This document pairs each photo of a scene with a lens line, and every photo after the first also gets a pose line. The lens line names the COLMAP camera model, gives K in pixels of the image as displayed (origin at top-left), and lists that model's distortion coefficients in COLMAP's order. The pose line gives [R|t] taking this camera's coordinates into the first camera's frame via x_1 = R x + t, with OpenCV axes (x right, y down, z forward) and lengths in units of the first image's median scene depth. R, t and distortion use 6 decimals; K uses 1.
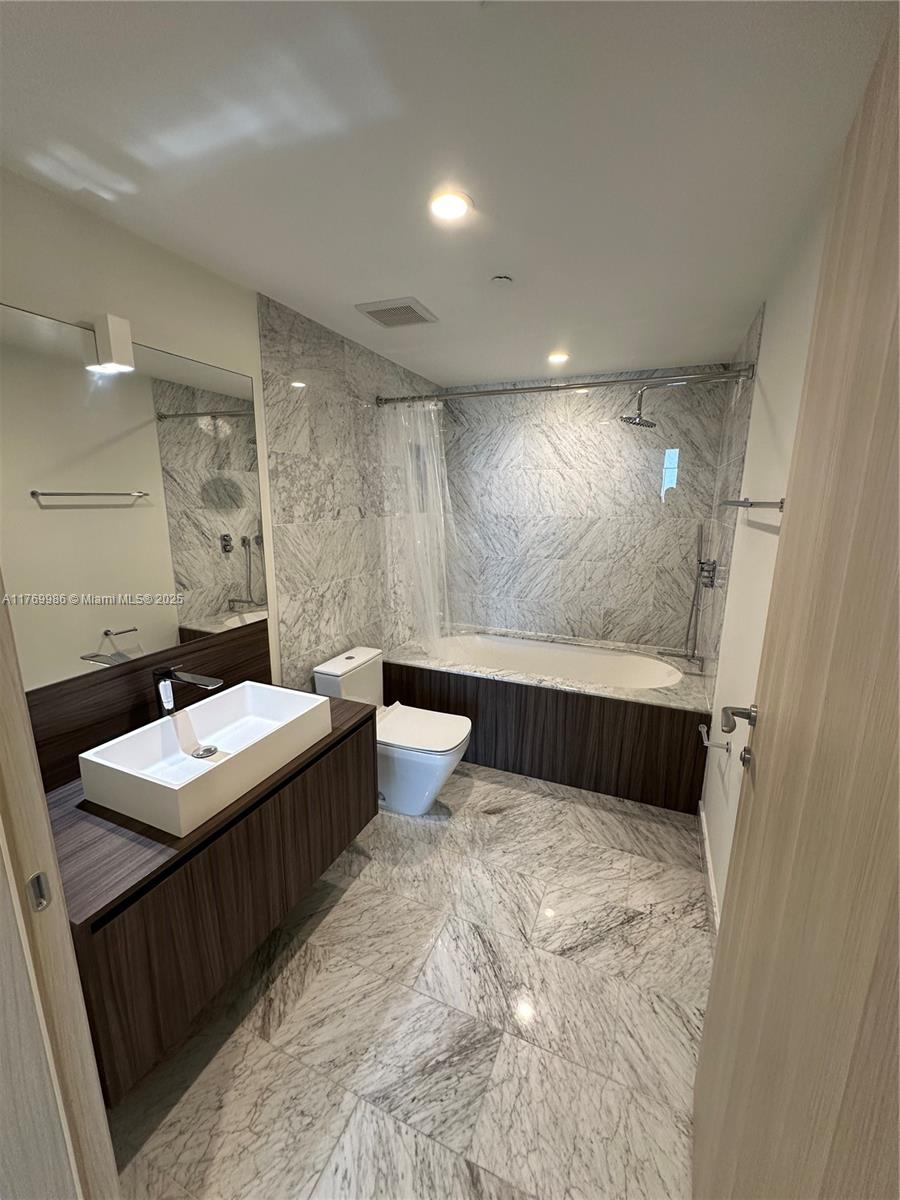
lens RADIAL K [[478.5, 0, 450.5], [0, 478.5, 599.8], [0, 0, 1]] dist [-0.004222, 0.001559]
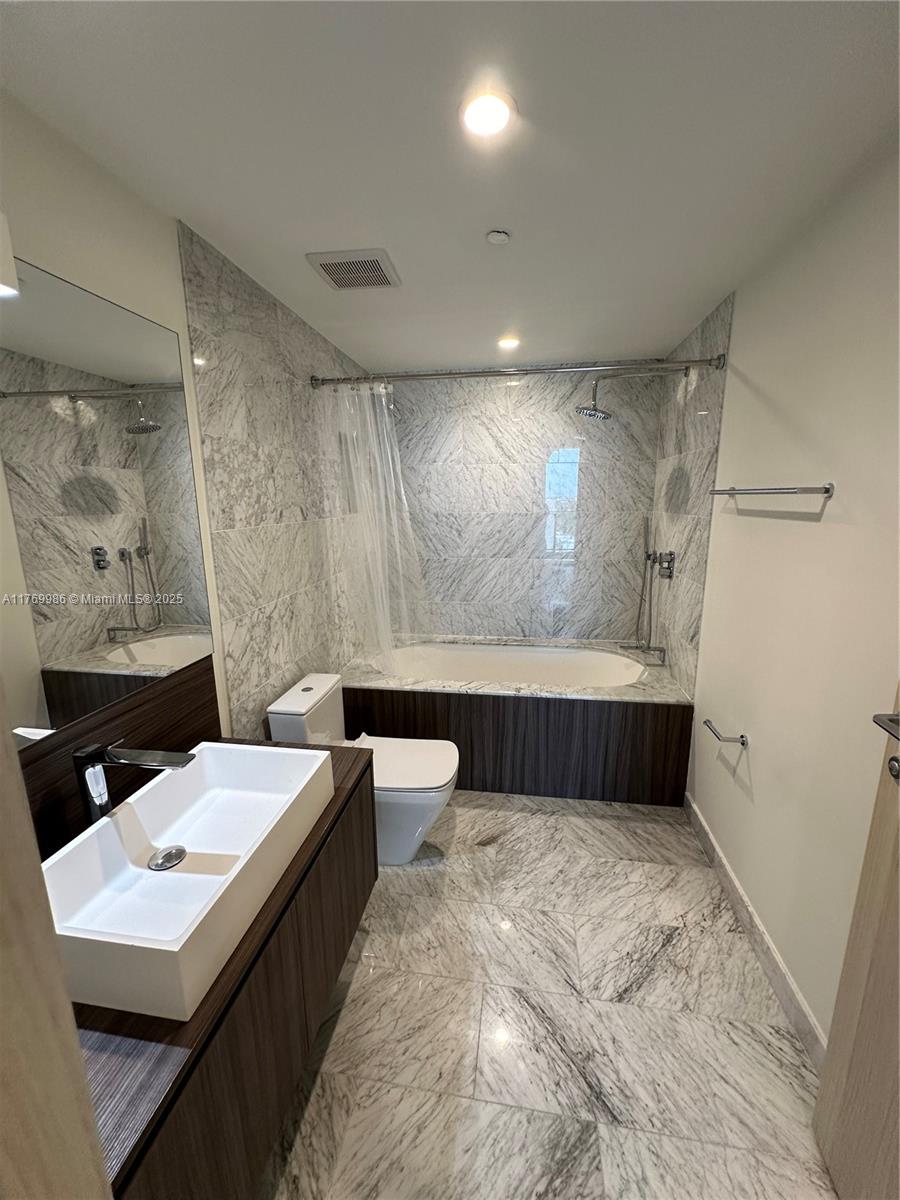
lens RADIAL K [[478.5, 0, 450.3], [0, 478.5, 599.7], [0, 0, 1]] dist [-0.004222, 0.001559]
pose [[0.968166, -0.069784, 0.240385, -0.169209], [0.070296, 0.997505, 0.006455, -0.022577], [-0.240236, 0.010649, 0.970656, 0.145927]]
